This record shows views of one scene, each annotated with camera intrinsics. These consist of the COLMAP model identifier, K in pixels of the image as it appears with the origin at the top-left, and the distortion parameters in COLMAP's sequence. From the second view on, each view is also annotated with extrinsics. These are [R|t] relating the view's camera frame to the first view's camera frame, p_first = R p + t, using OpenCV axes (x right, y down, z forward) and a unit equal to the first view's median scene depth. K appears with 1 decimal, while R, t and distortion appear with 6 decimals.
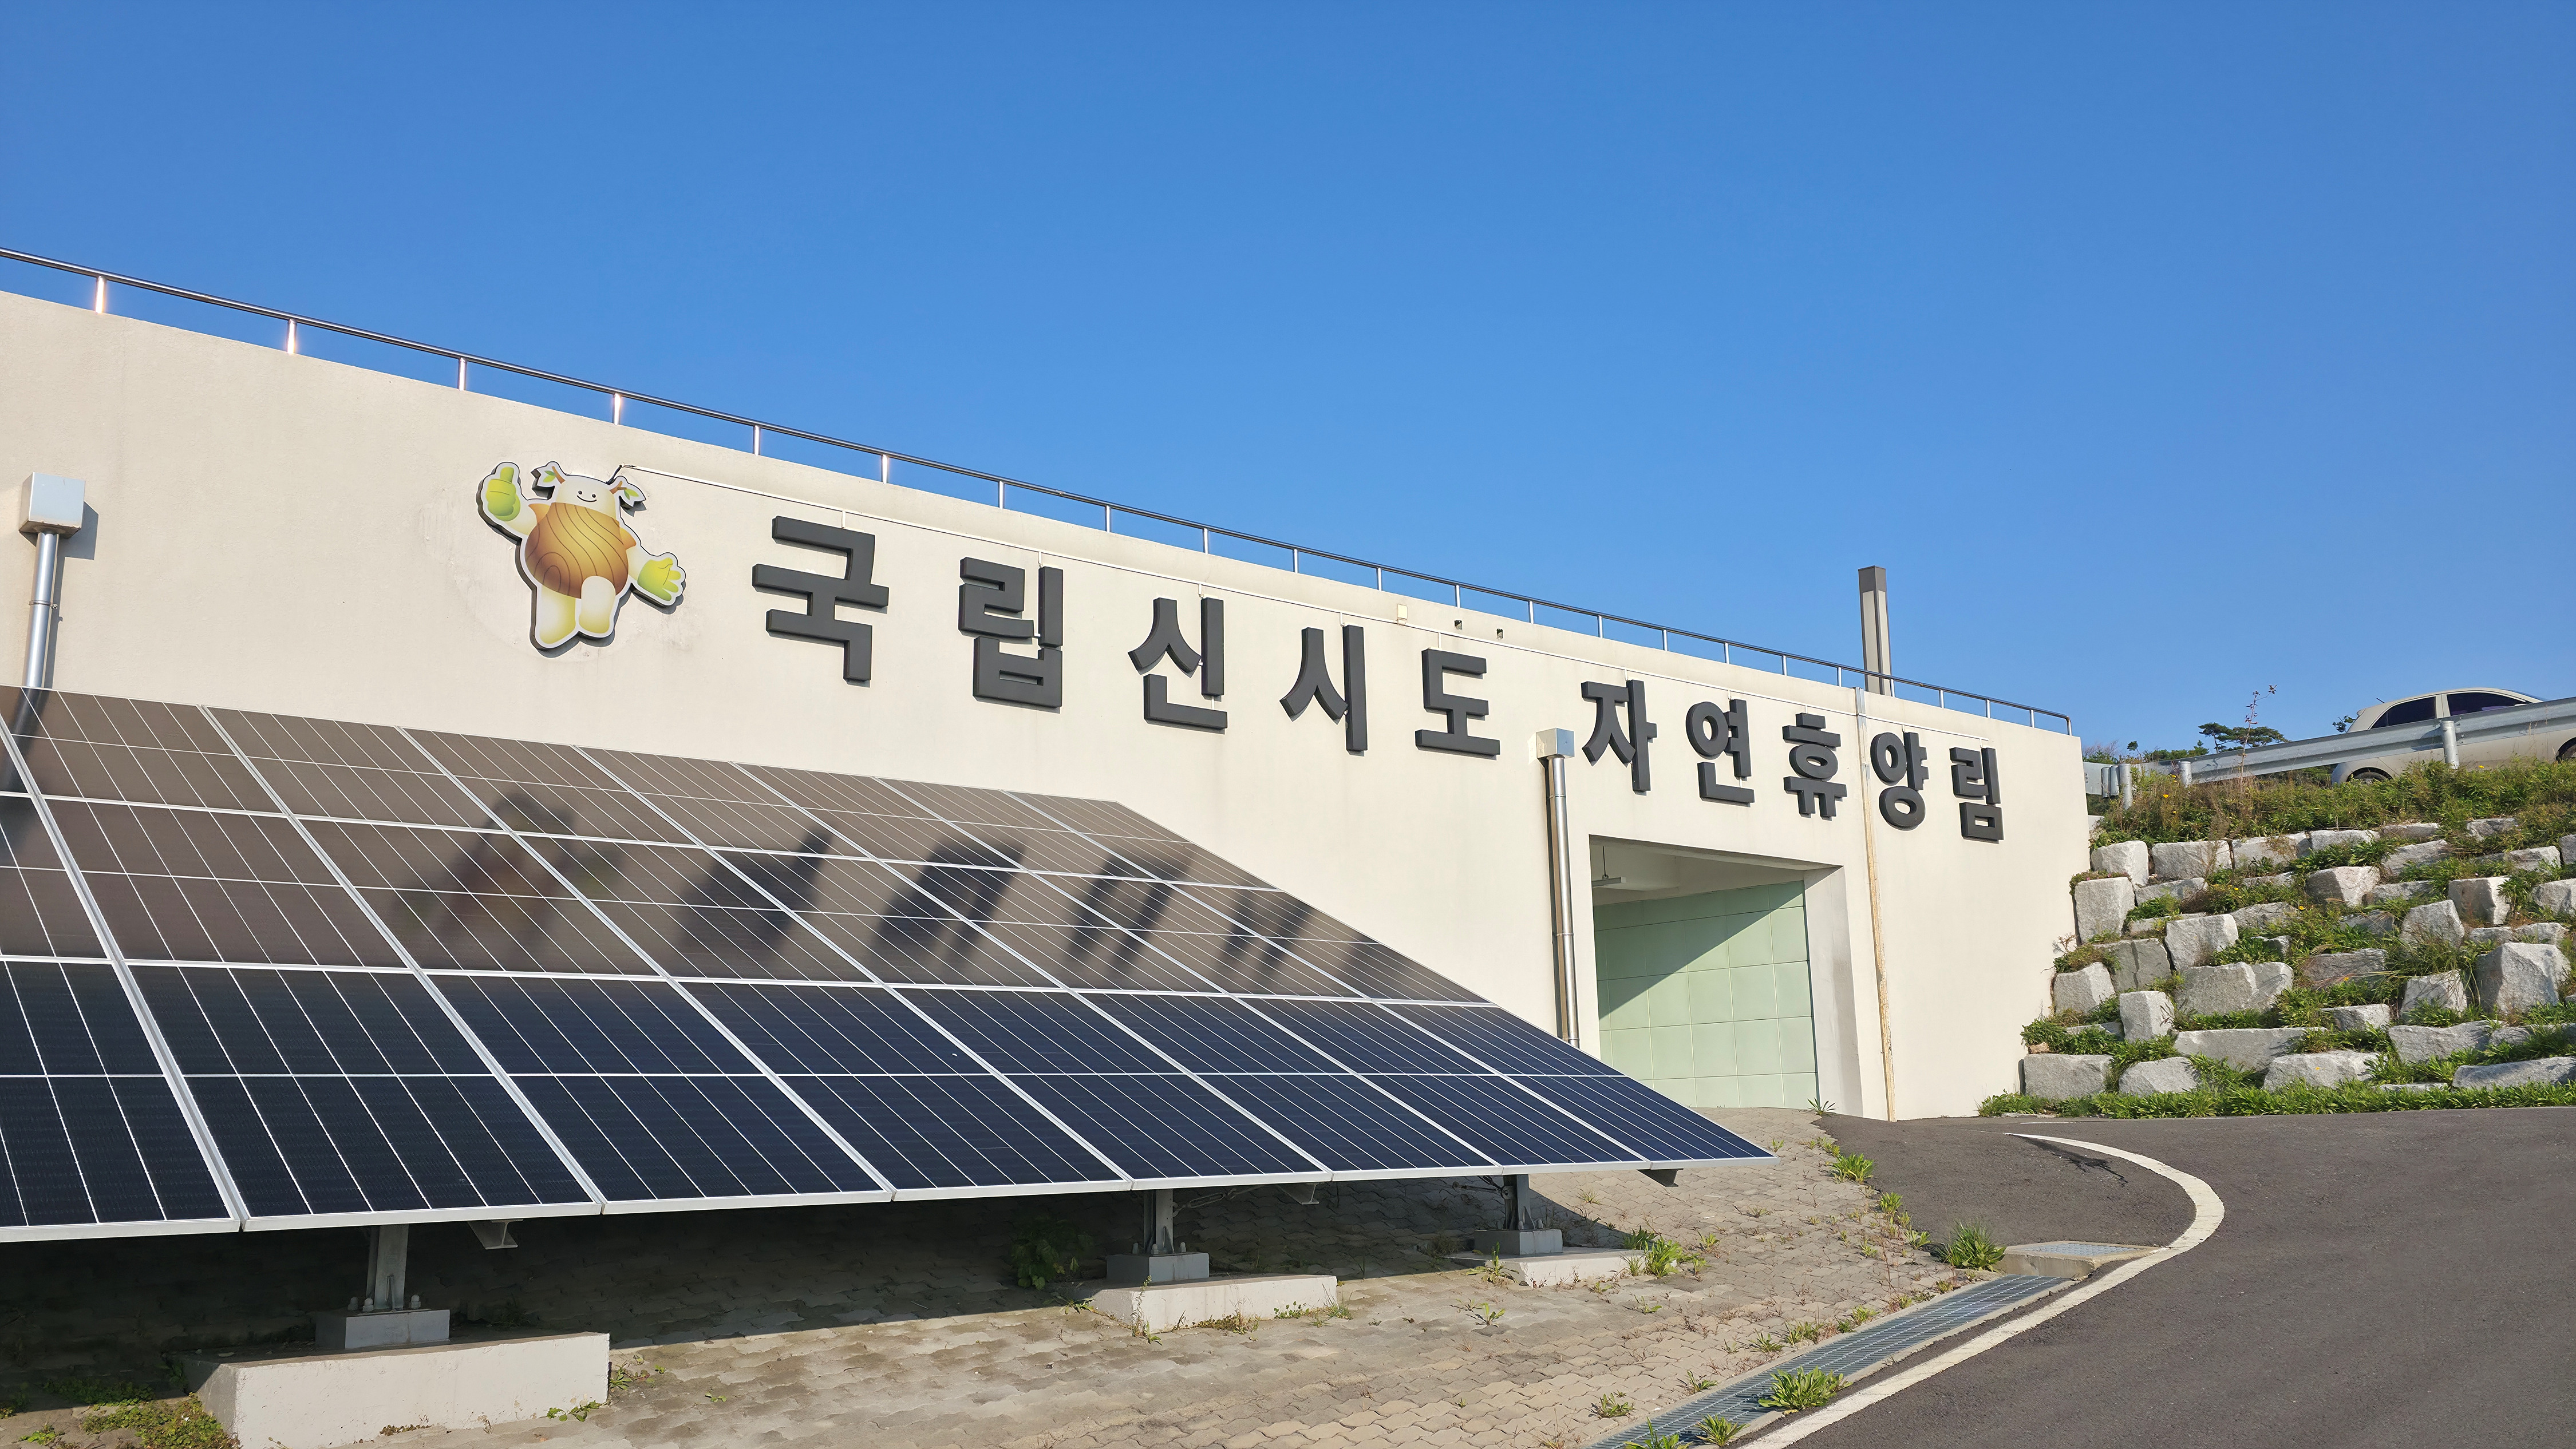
lens RADIAL K [[2095.4, 0, 1288.0], [0, 2095.4, 724.5], [0, 0, 1]] dist [0.120748, -0.204800]
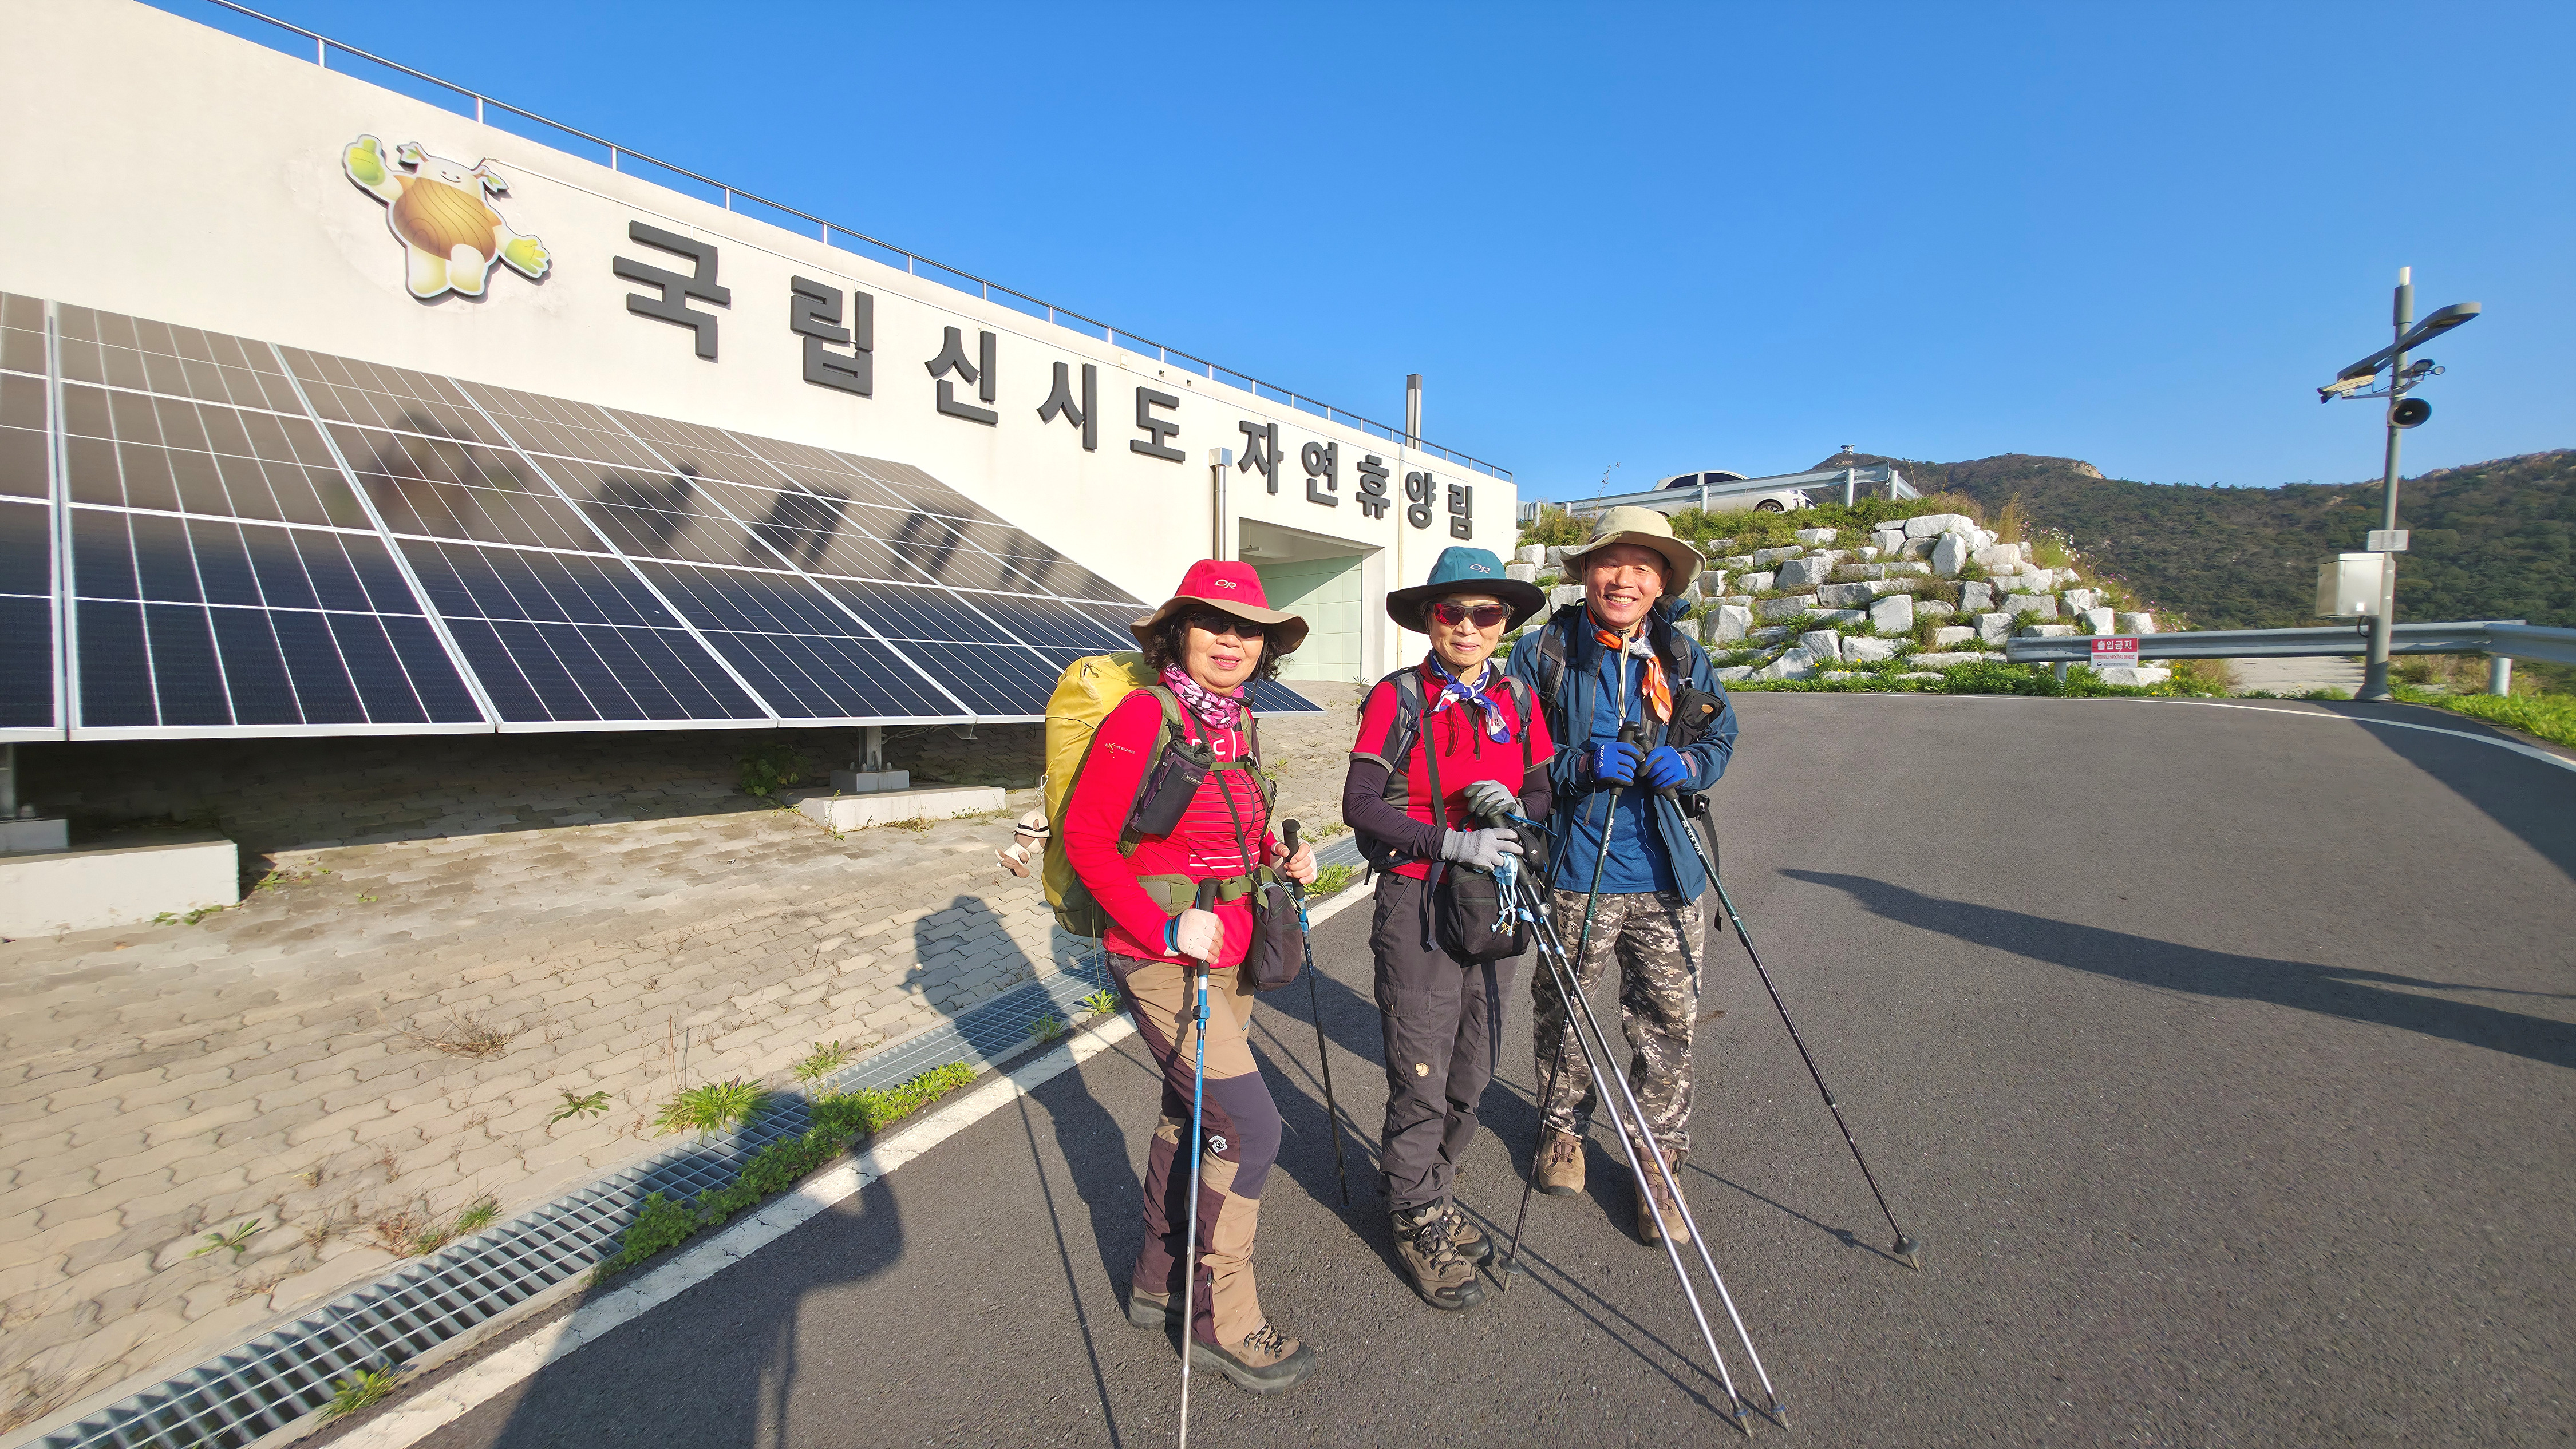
lens RADIAL K [[1023.2, 0, 1288.0], [0, 1023.2, 724.5], [0, 0, 1]] dist [0.017361, 0.000079]
pose [[0.985414, 0.023245, 0.168578, 0.056961], [-0.059734, 0.974840, 0.214752, 0.041784], [-0.159344, -0.221690, 0.962010, 0.212323]]
